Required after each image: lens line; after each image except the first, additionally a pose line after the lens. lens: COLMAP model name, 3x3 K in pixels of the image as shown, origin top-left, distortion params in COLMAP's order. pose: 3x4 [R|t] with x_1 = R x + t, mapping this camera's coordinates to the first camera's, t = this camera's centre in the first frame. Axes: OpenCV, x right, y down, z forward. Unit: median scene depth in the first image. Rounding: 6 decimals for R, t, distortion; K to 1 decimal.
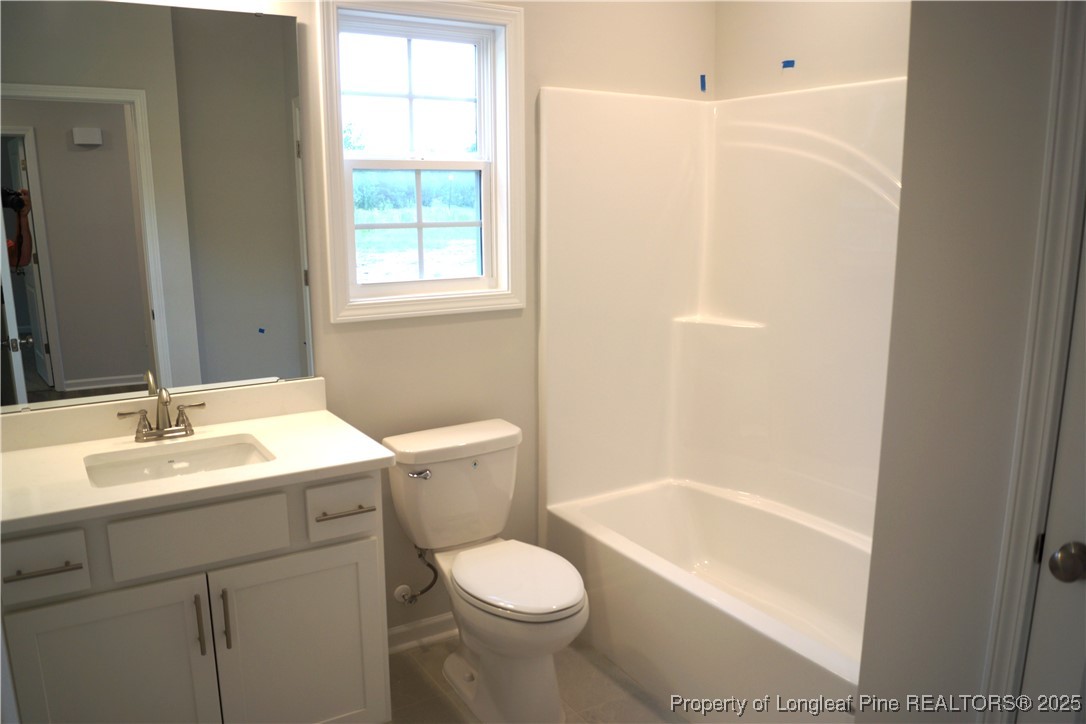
lens RADIAL K [[842.6, 0, 545.0], [0, 842.6, 370.6], [0, 0, 1]] dist [-0.087395, 0.018719]
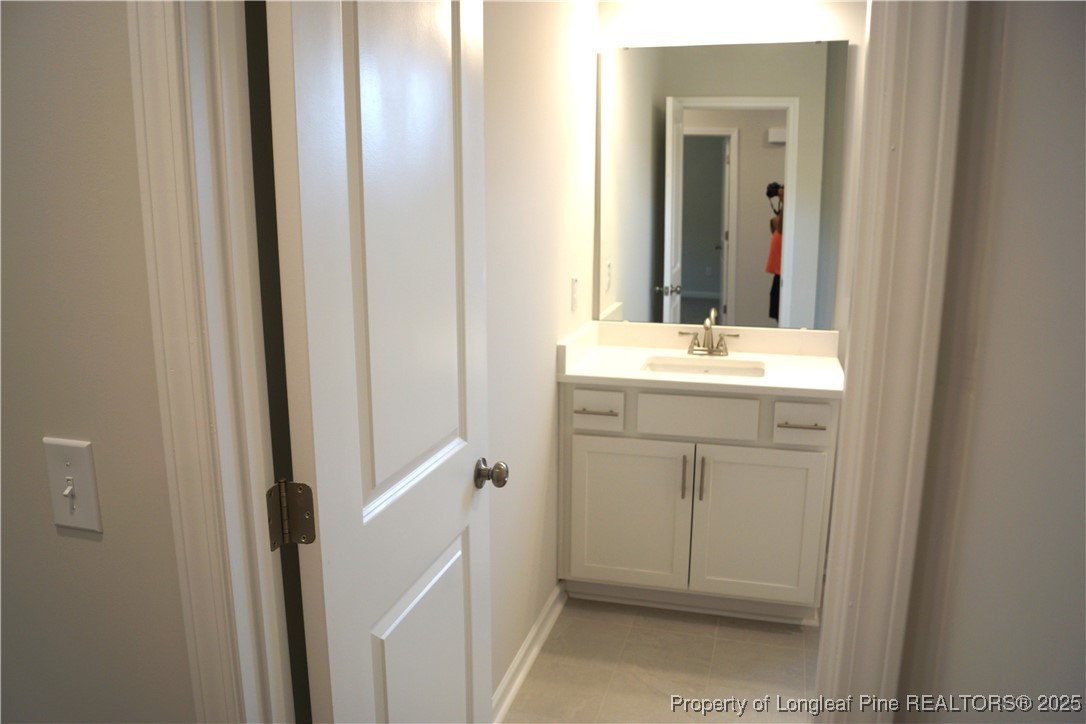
lens RADIAL K [[842.6, 0, 540.4], [0, 842.6, 361.2], [0, 0, 1]] dist [-0.087395, 0.018719]
pose [[0.670172, 0.144817, -0.727941, 0.413189], [-0.148123, 0.987146, 0.060015, 0.052446], [0.727275, 0.067605, 0.683008, -0.182845]]
